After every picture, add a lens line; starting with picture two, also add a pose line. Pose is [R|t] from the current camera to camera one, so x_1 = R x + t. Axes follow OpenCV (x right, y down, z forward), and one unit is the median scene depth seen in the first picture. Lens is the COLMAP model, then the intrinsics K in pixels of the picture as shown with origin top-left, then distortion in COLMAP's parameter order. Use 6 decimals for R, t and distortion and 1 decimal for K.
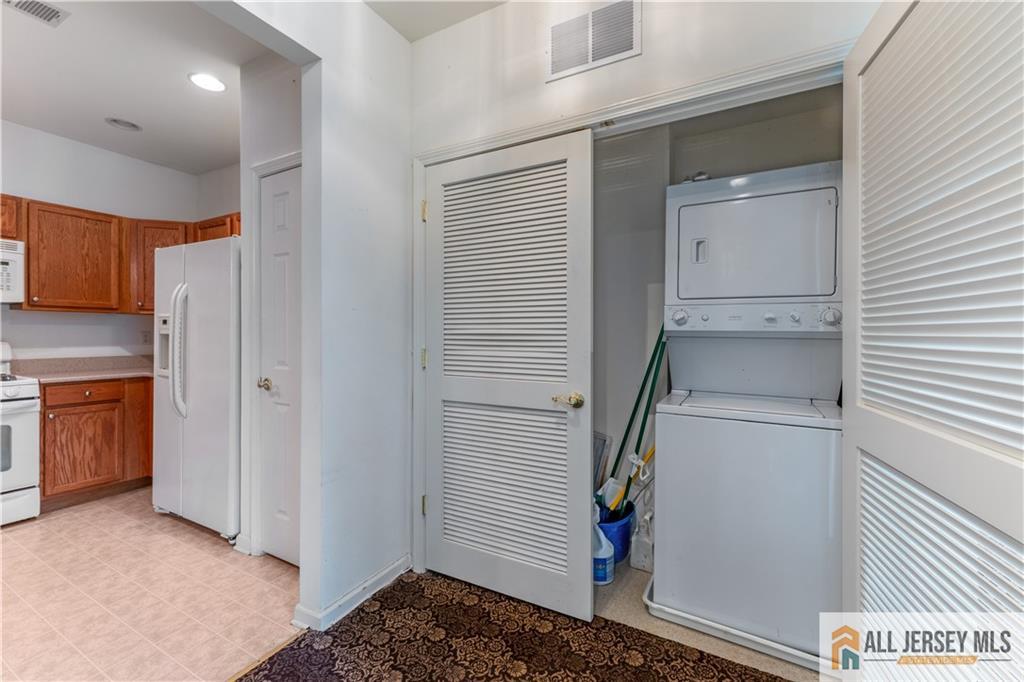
lens RADIAL K [[426.3, 0, 512.2], [0, 426.3, 337.9], [0, 0, 1]] dist [0.002923, -0.000053]
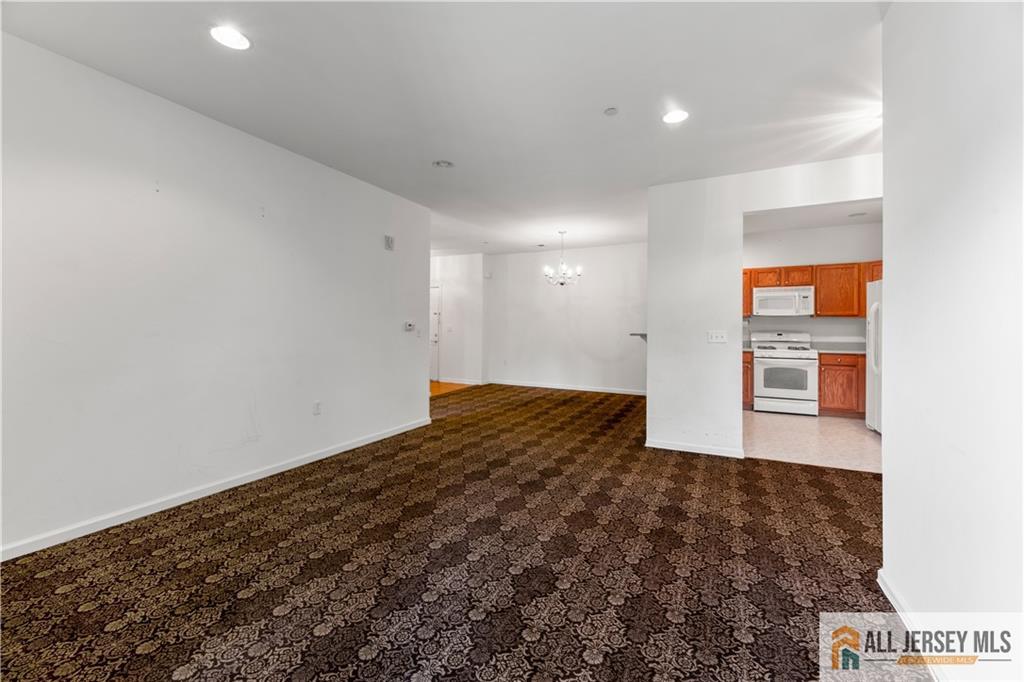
lens RADIAL K [[407.8, 0, 515.6], [0, 407.8, 323.4], [0, 0, 1]] dist [0.000381, 0.000093]
pose [[0.015821, -0.008820, -0.999836, 0.835146], [-0.008013, 0.999928, -0.008947, -0.008329], [0.999843, 0.008153, 0.015750, -0.497306]]
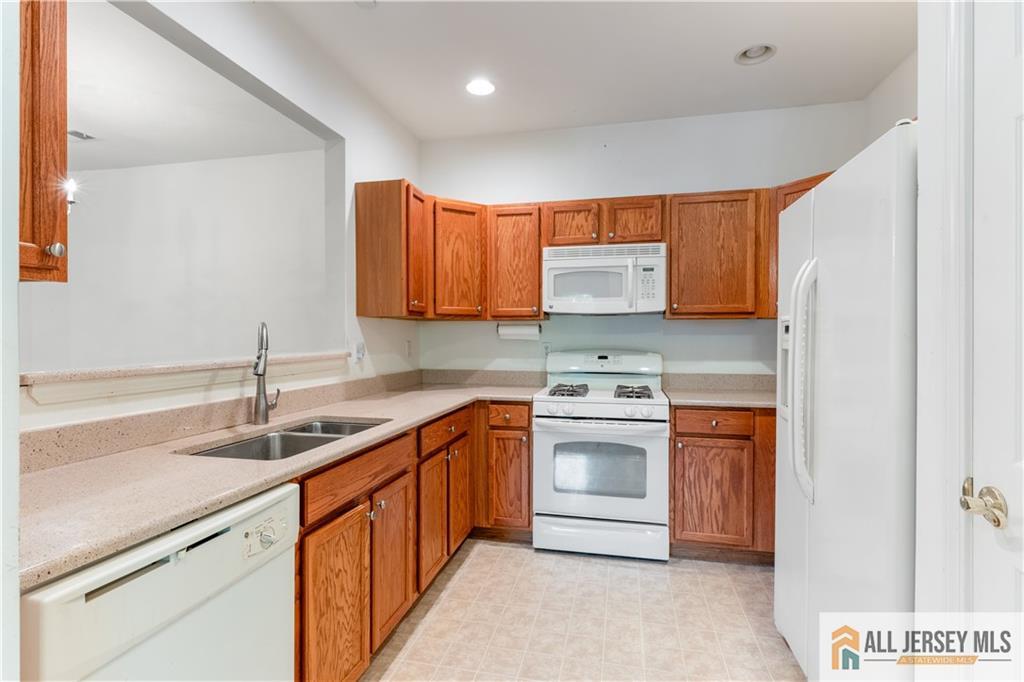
lens RADIAL K [[492.6, 0, 513.9], [0, 492.6, 338.4], [0, 0, 1]] dist [0.003612, 0.000150]
pose [[0.272076, -0.003039, -0.962271, -0.229859], [-0.009714, 0.999935, -0.005904, -0.015177], [0.962227, 0.010954, 0.272029, 0.404735]]
